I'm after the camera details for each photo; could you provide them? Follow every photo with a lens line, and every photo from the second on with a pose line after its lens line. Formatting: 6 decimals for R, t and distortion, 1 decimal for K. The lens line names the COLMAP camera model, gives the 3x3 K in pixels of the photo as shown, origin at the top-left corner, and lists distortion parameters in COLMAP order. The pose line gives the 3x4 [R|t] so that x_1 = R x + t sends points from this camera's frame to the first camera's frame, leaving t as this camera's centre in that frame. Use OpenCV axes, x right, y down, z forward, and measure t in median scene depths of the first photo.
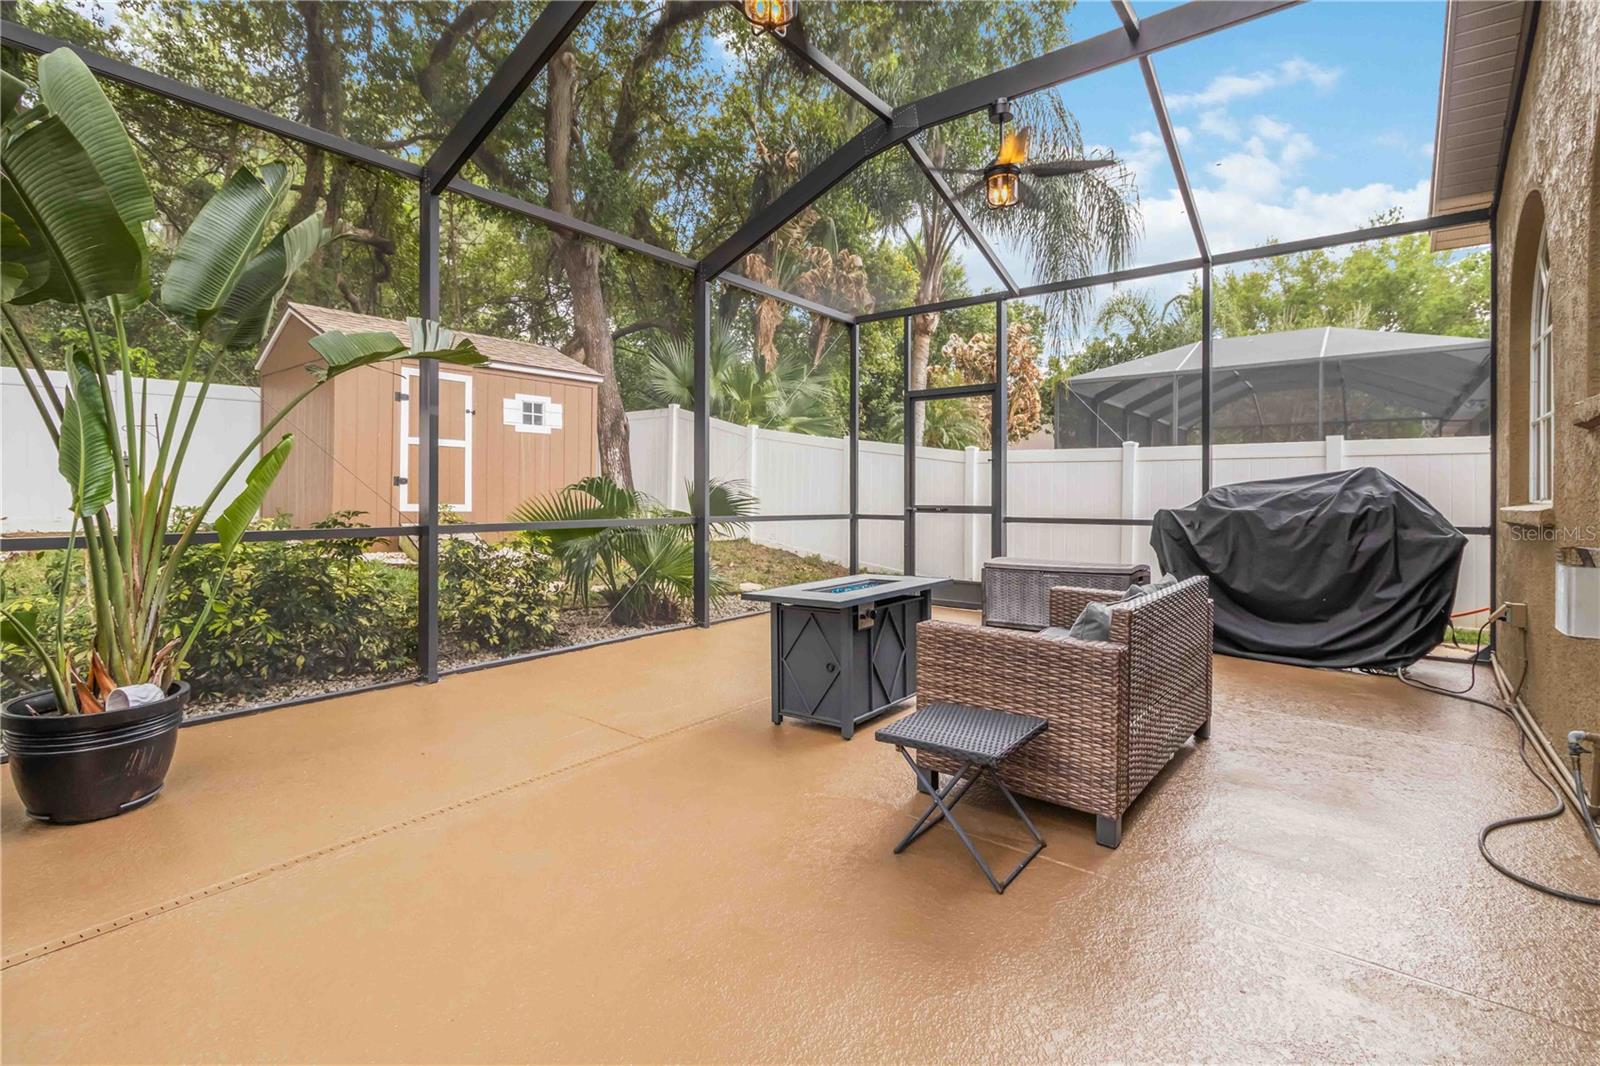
lens RADIAL K [[744.3, 0, 798.5], [0, 744.3, 489.4], [0, 0, 1]] dist [0.003273, -0.000161]
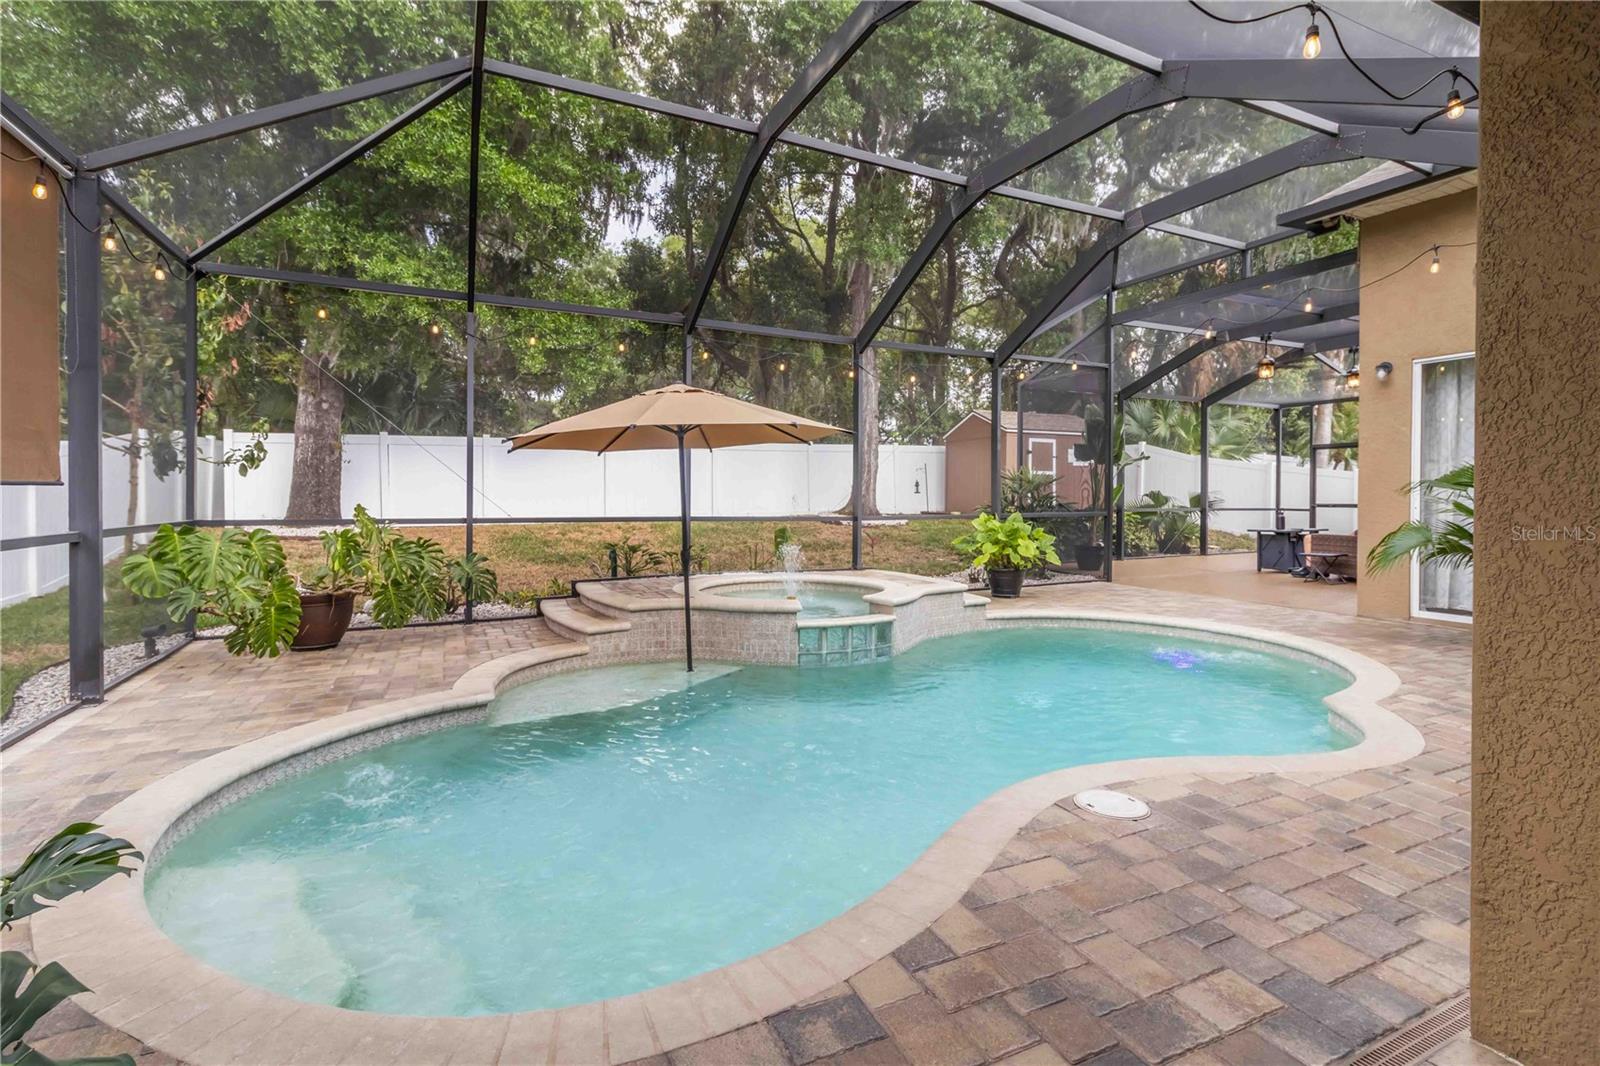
lens RADIAL K [[744.3, 0, 797.4], [0, 744.3, 501.3], [0, 0, 1]] dist [0.003273, -0.000161]
pose [[0.893440, 0.006309, -0.449138, -0.151505], [0.000519, 0.999886, 0.015078, -0.012983], [0.449182, -0.013704, 0.893335, -1.127695]]
